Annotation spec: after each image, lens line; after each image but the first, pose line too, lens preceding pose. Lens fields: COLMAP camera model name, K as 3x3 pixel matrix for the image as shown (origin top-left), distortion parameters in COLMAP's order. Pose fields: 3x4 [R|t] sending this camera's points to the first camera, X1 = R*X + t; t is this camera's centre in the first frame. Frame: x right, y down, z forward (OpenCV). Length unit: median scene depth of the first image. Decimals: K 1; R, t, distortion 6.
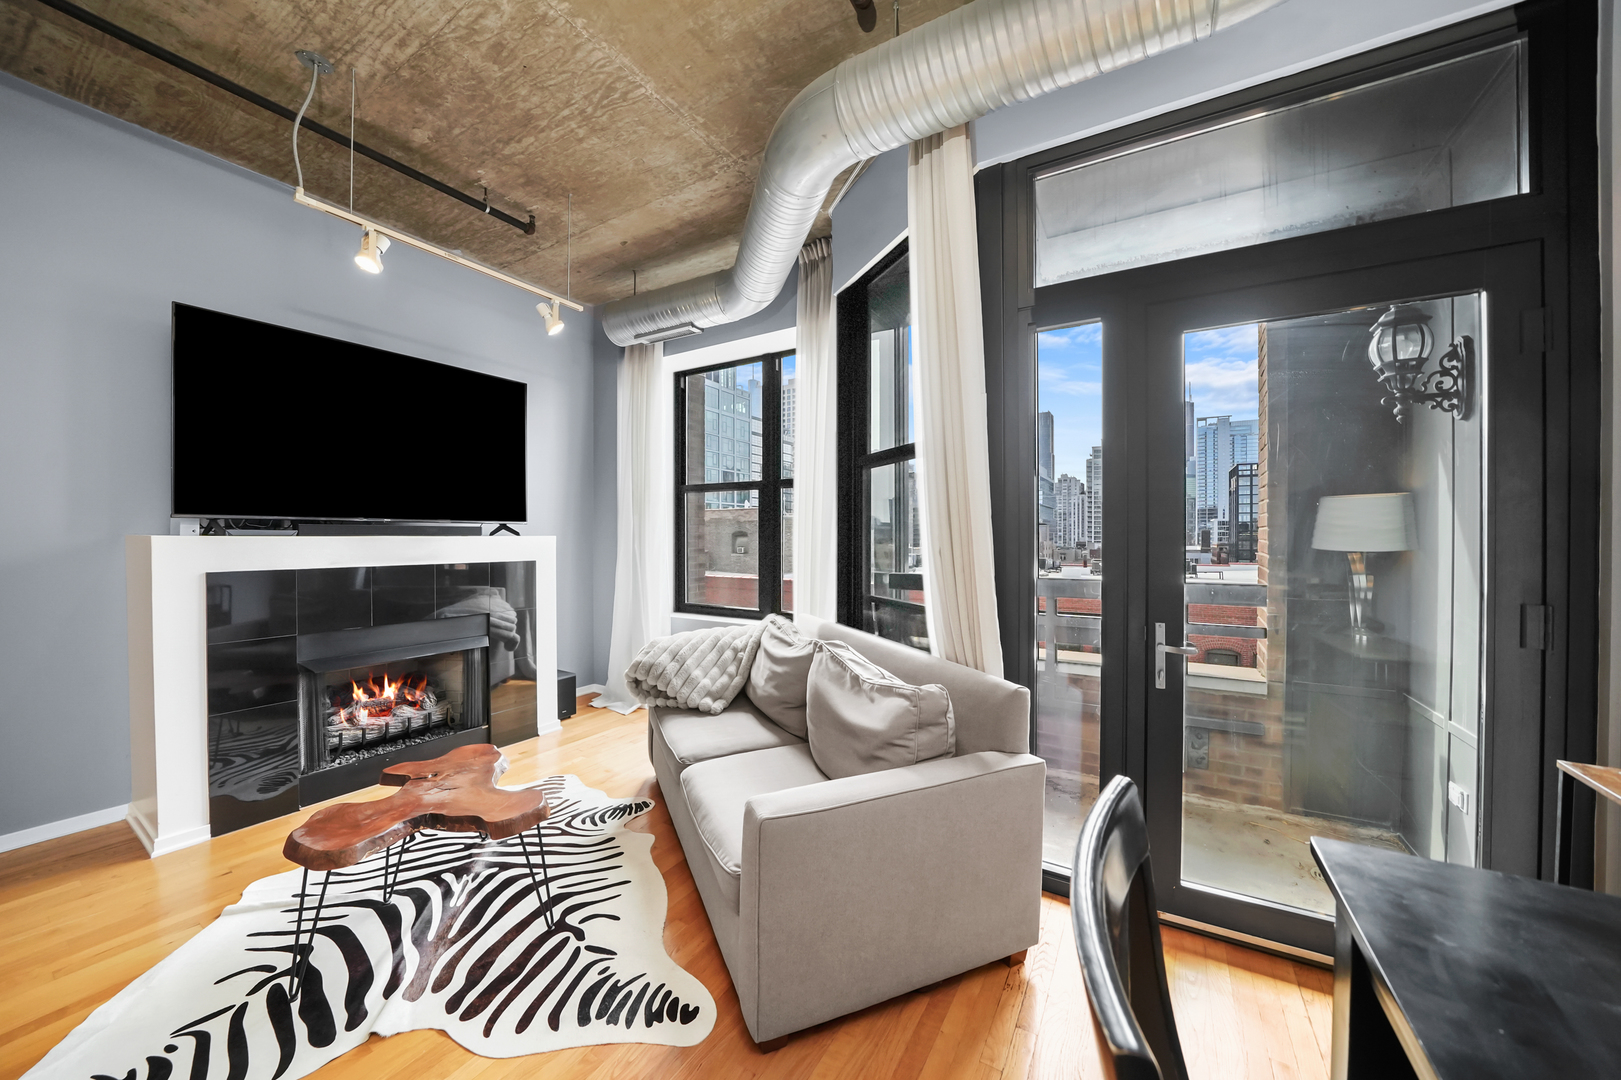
lens RADIAL K [[568.1, 0, 805.0], [0, 568.1, 539.0], [0, 0, 1]] dist [-0.027337, 0.003714]
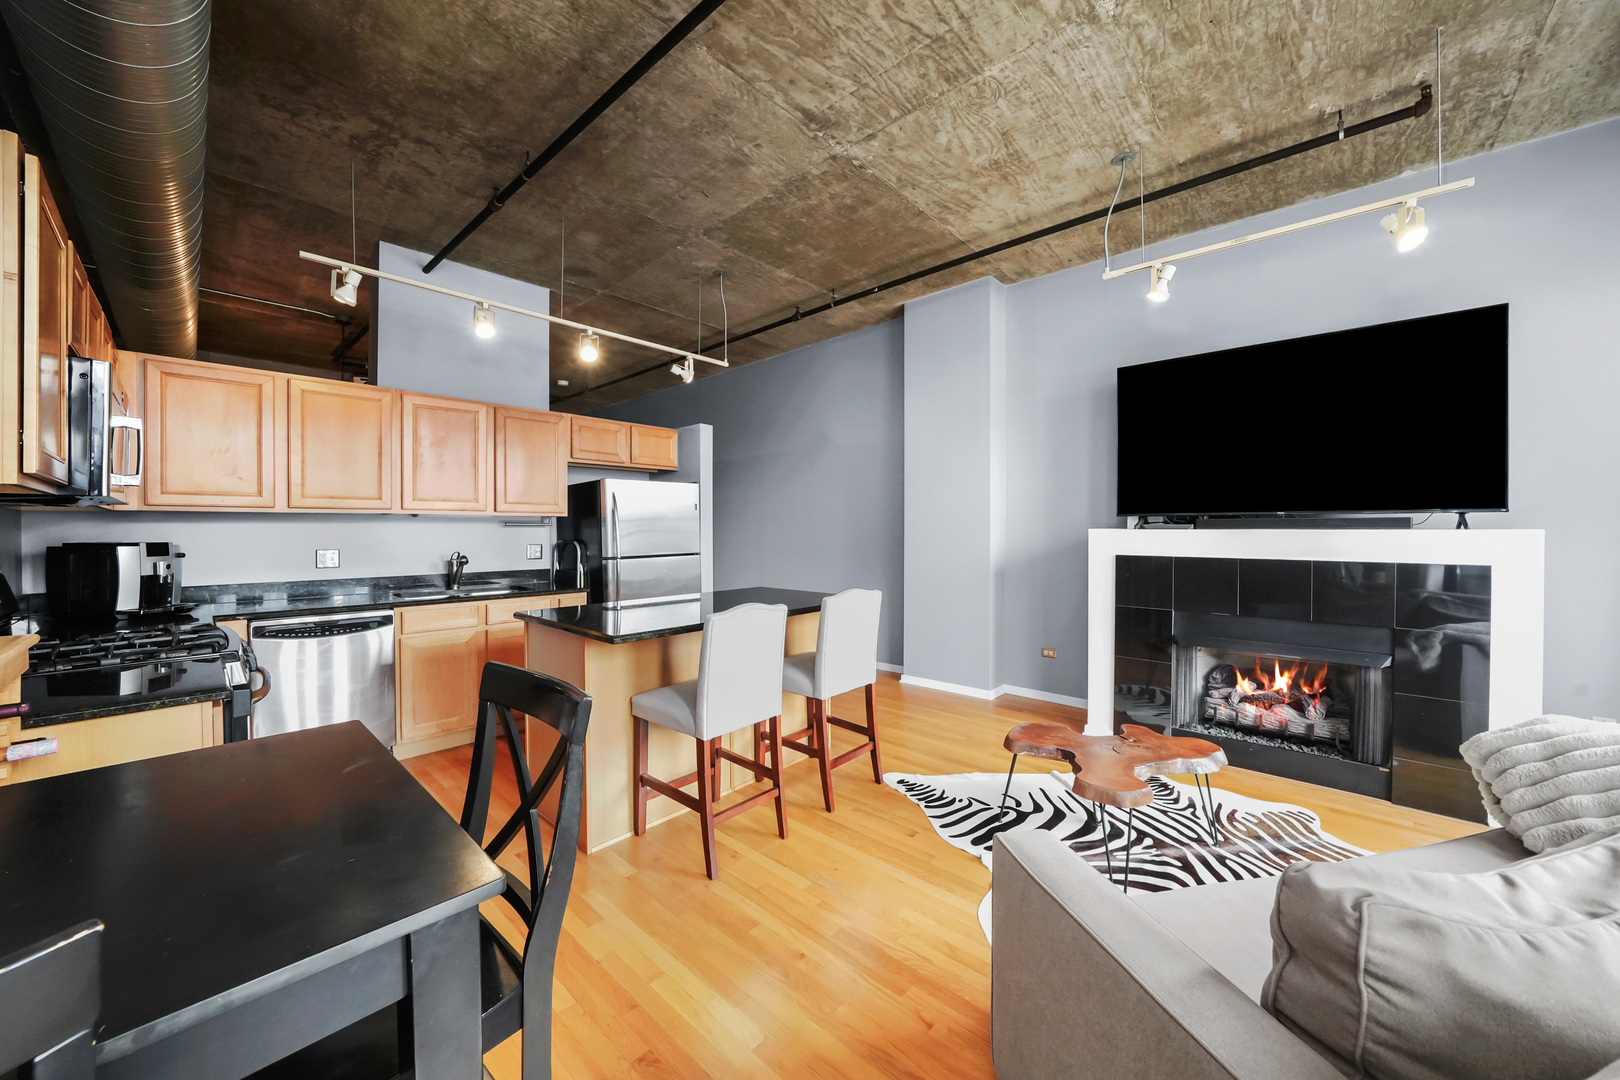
lens RADIAL K [[580.1, 0, 810.6], [0, 580.1, 532.8], [0, 0, 1]] dist [-0.020568, 0.000103]
pose [[-0.186279, 0.008804, -0.982457, 0.437271], [-0.005093, 0.999938, 0.009926, -0.005041], [0.982484, 0.006853, -0.186223, 0.419020]]
